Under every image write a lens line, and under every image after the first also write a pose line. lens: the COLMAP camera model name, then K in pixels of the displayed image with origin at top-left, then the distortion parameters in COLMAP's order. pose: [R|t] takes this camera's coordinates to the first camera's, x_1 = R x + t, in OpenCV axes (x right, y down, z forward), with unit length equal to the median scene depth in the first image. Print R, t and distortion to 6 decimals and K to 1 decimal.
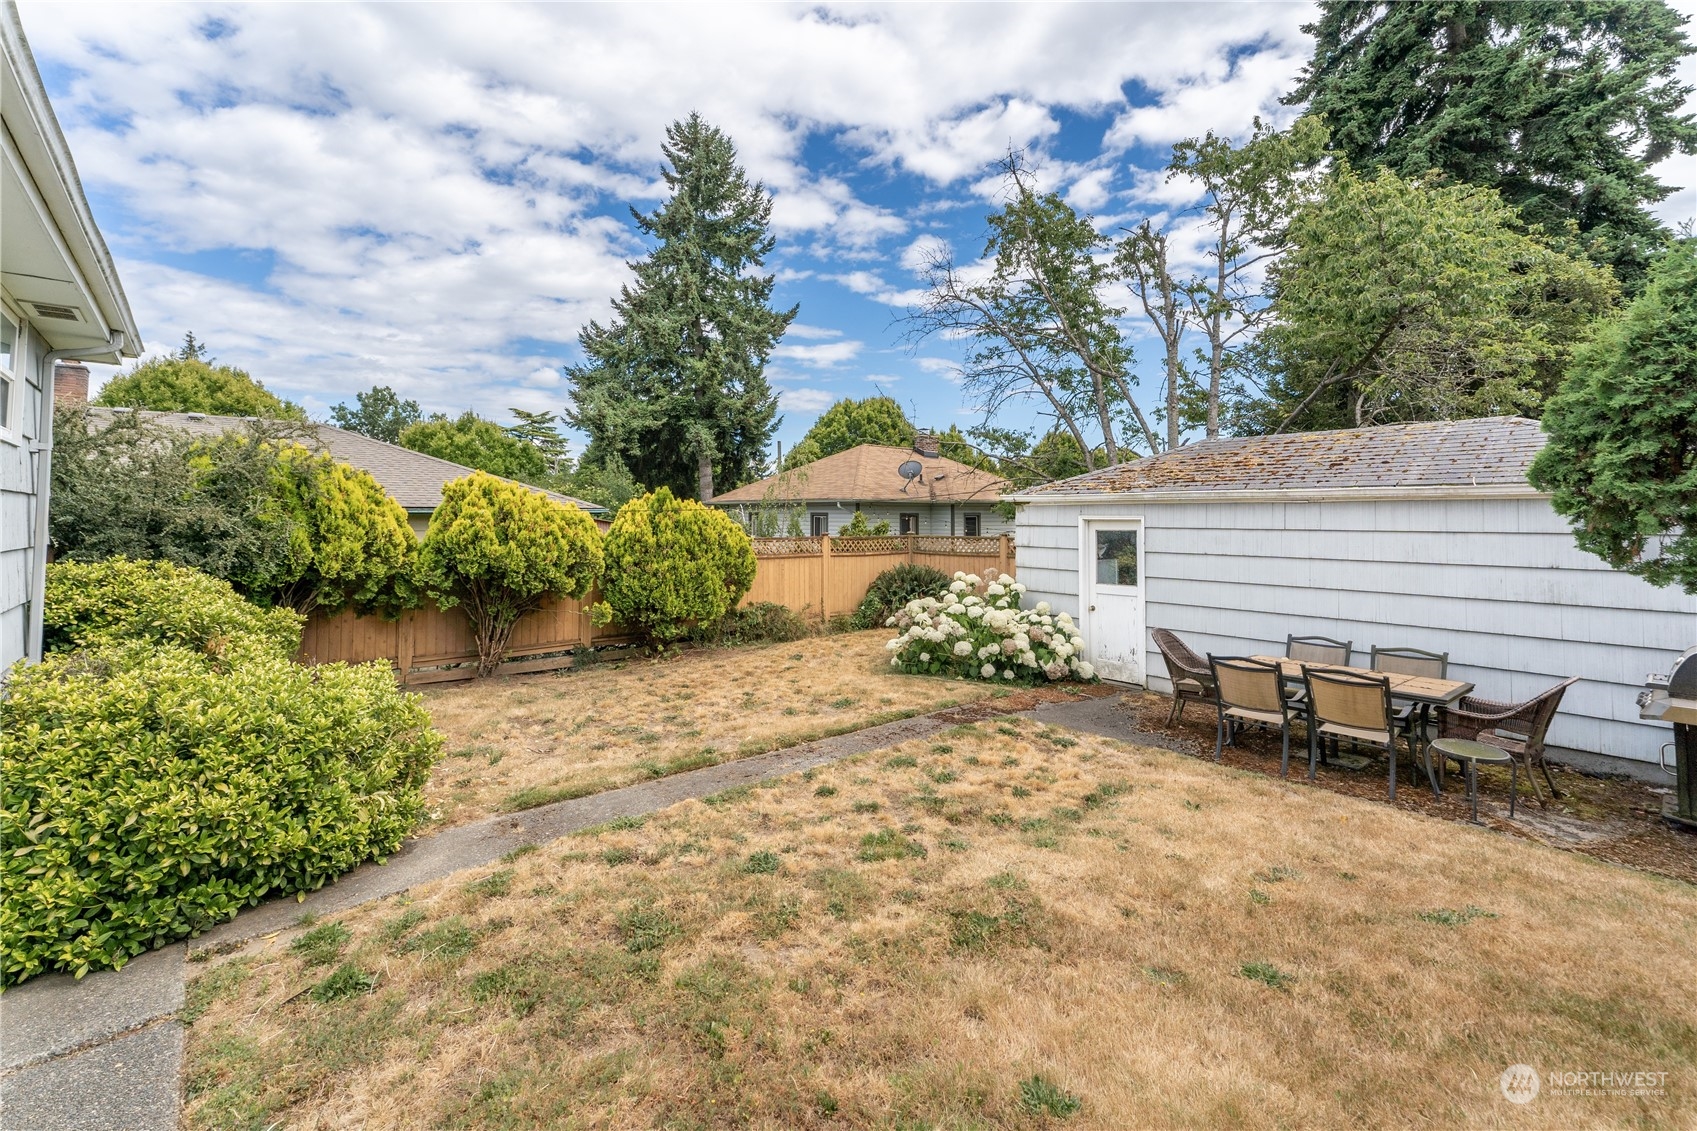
lens RADIAL K [[697.9, 0, 844.4], [0, 697.9, 540.5], [0, 0, 1]] dist [-0.000379, -0.000069]
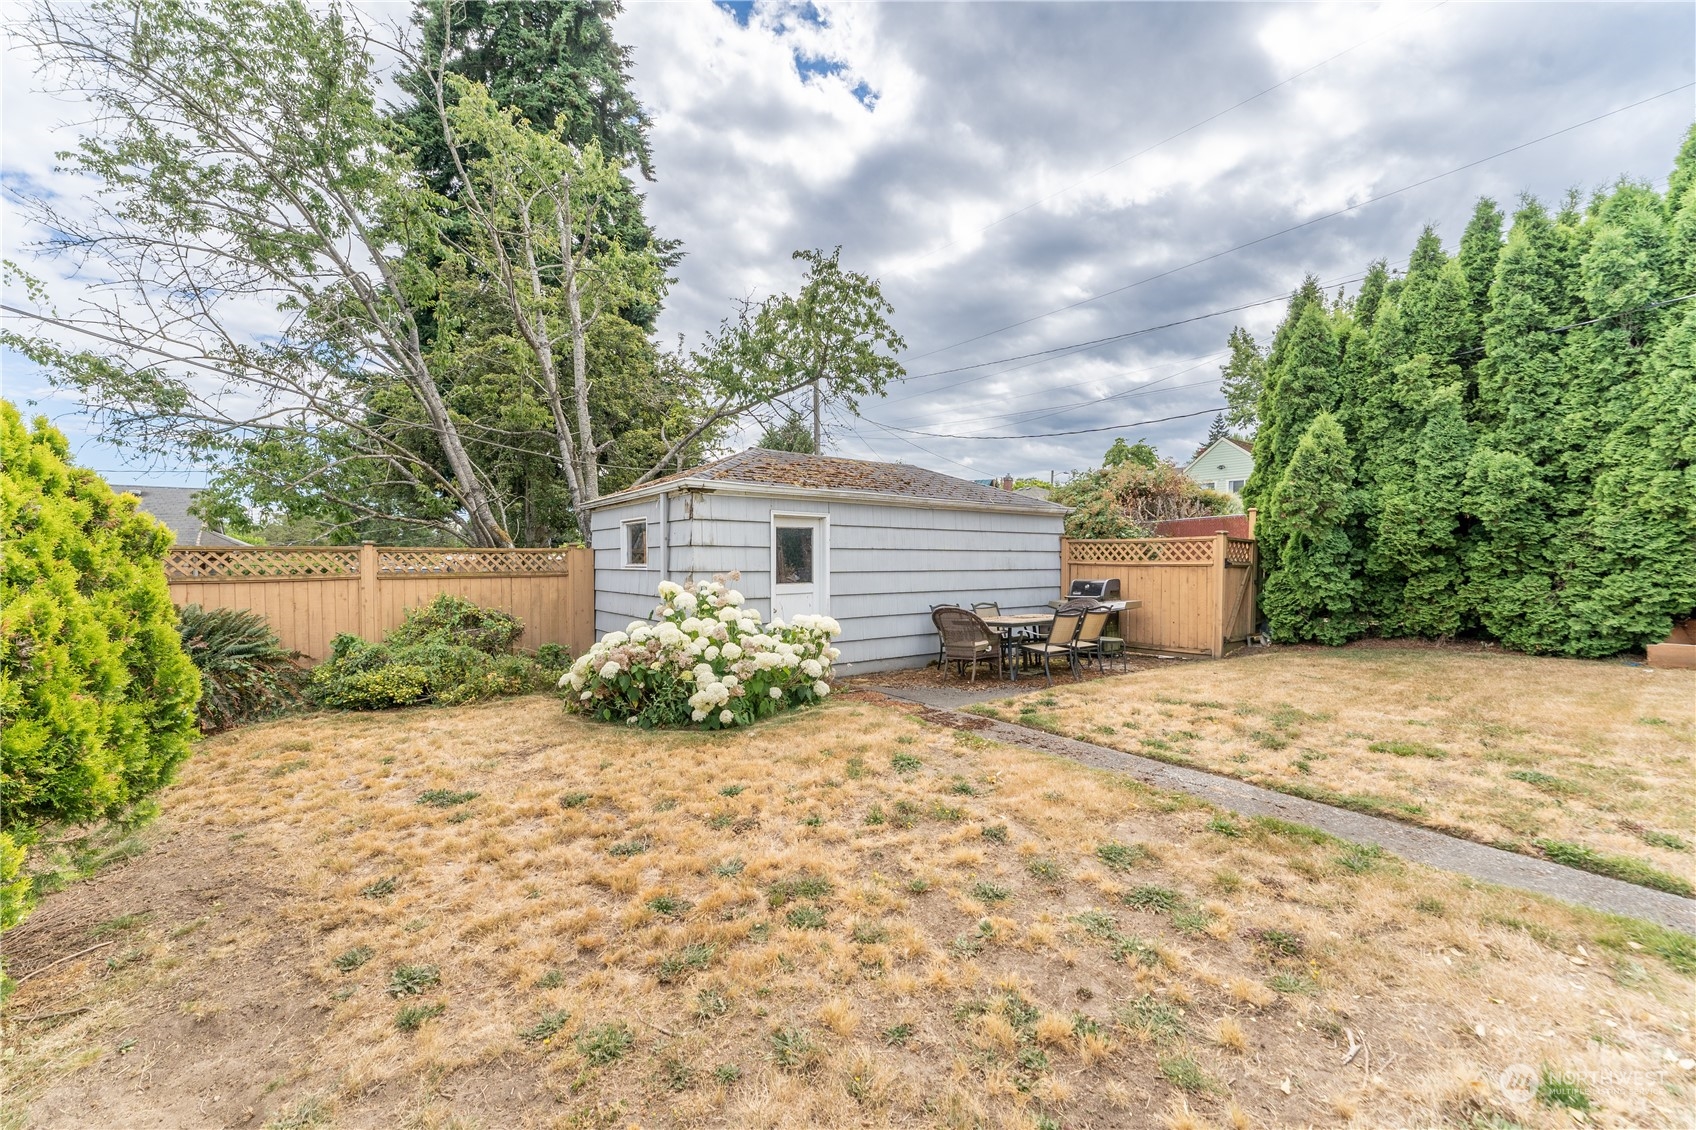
lens RADIAL K [[681.4, 0, 850.3], [0, 681.4, 570.9], [0, 0, 1]] dist [0.001675, 0.000194]
pose [[0.081711, -0.019267, 0.996470, -0.570997], [0.033293, 0.999308, 0.016591, 0.033904], [-0.996100, 0.031820, 0.082296, 0.852877]]
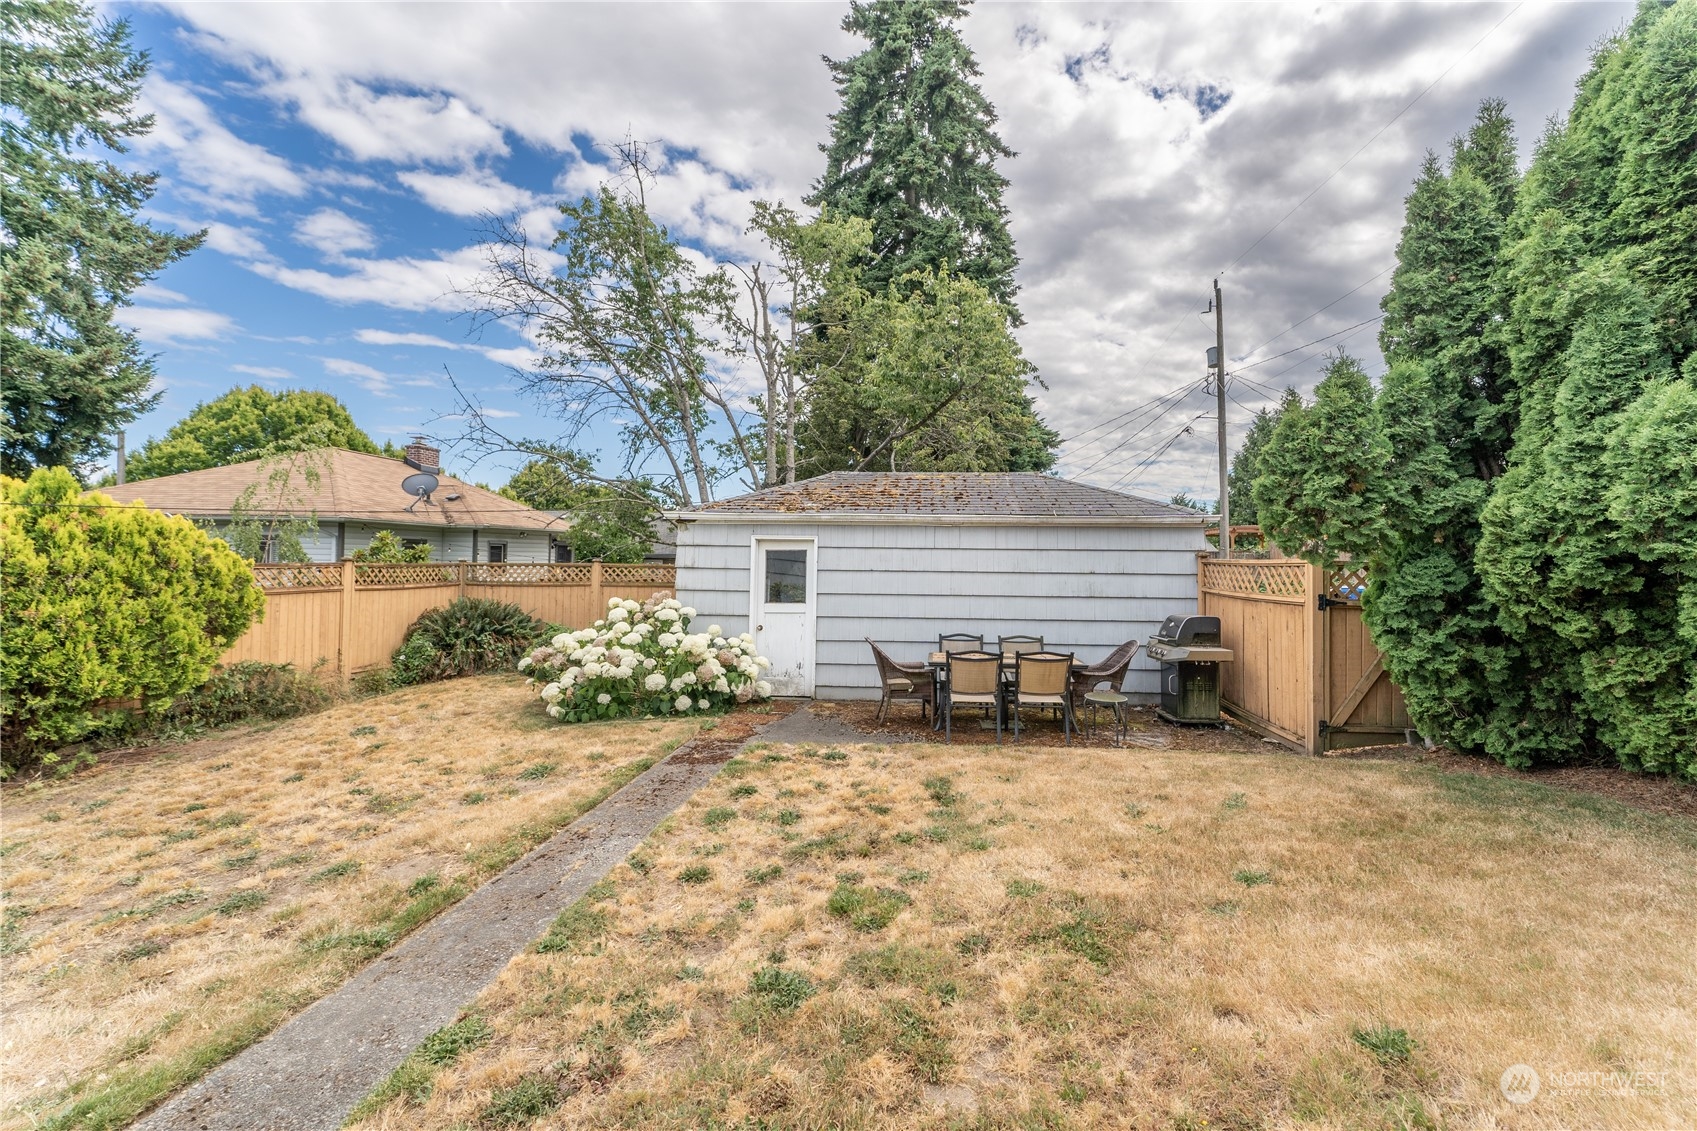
lens RADIAL K [[685.1, 0, 850.9], [0, 685.1, 553.0], [0, 0, 1]] dist [0.000943, -0.000231]
pose [[0.705847, 0.013226, 0.708241, -0.265537], [0.015225, 0.999311, -0.033836, 0.026100], [-0.708201, 0.034666, 0.705160, 0.216719]]
